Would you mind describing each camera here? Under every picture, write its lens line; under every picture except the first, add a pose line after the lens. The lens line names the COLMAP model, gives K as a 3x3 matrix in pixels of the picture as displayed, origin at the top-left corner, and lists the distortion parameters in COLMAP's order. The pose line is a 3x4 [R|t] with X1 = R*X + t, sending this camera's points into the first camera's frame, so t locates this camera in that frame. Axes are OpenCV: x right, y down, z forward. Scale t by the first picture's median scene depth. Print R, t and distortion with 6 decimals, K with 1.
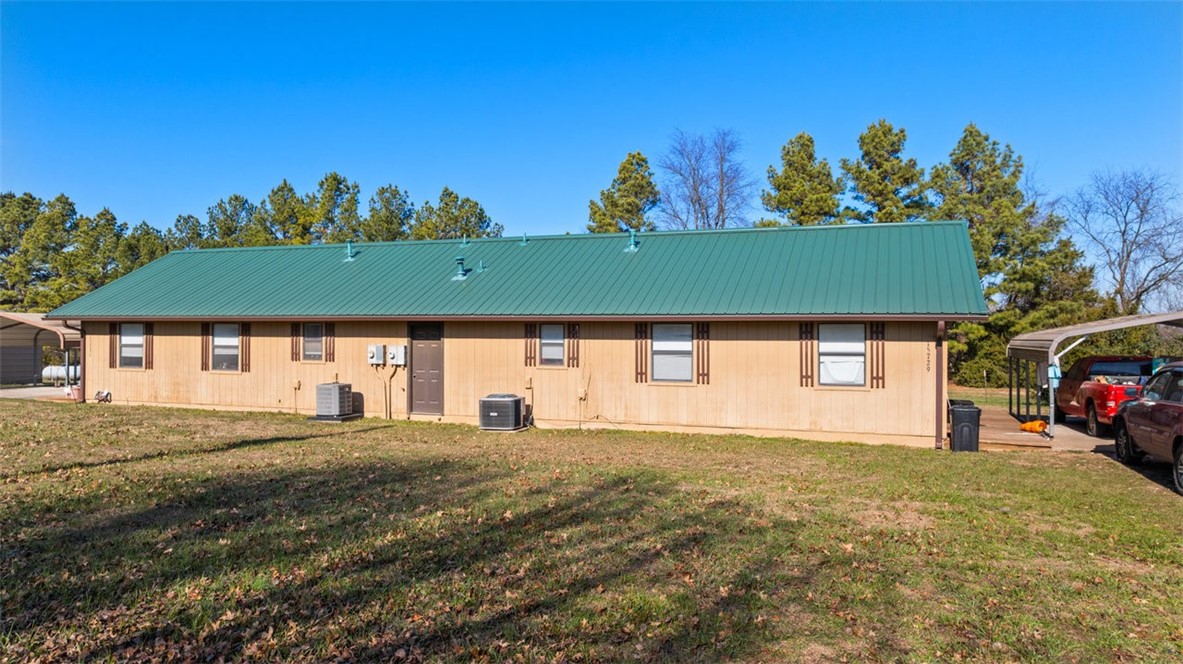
lens RADIAL K [[834.2, 0, 667.7], [0, 834.2, 336.5], [0, 0, 1]] dist [-0.020957, 0.021540]
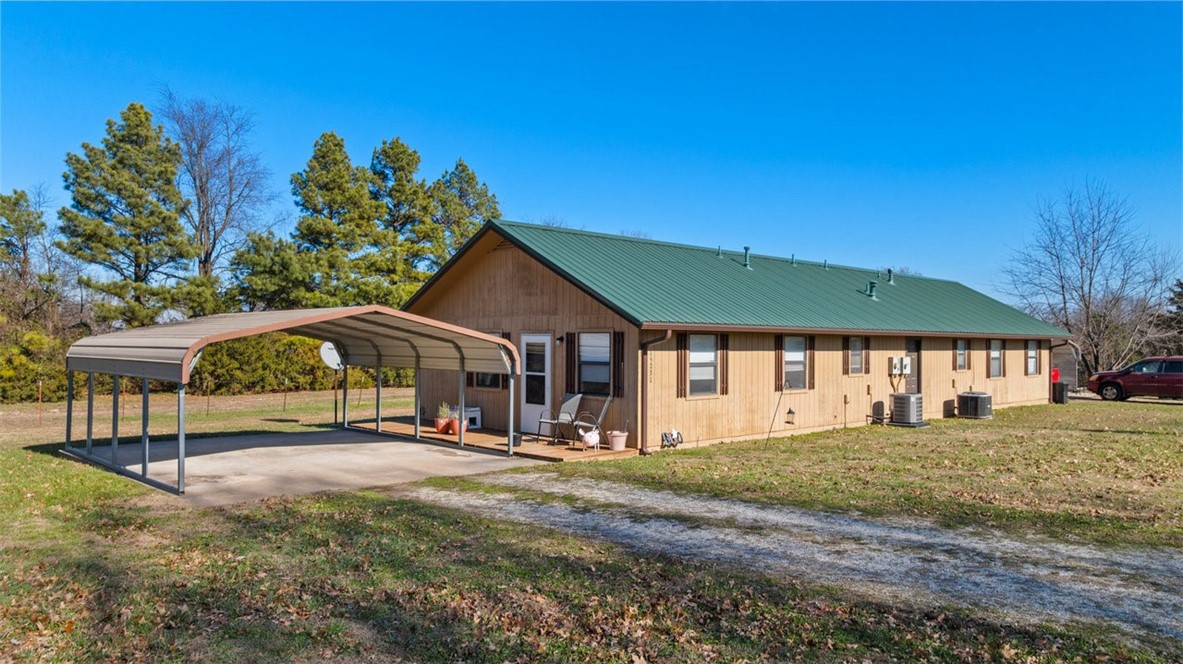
lens RADIAL K [[834.2, 0, 593.4], [0, 834.2, 332.0], [0, 0, 1]] dist [-0.020957, 0.021540]
pose [[0.452328, 0.011692, 0.891775, -1.394018], [0.001178, 0.999905, -0.013707, -0.008155], [-0.891851, 0.007251, 0.452271, 0.777870]]
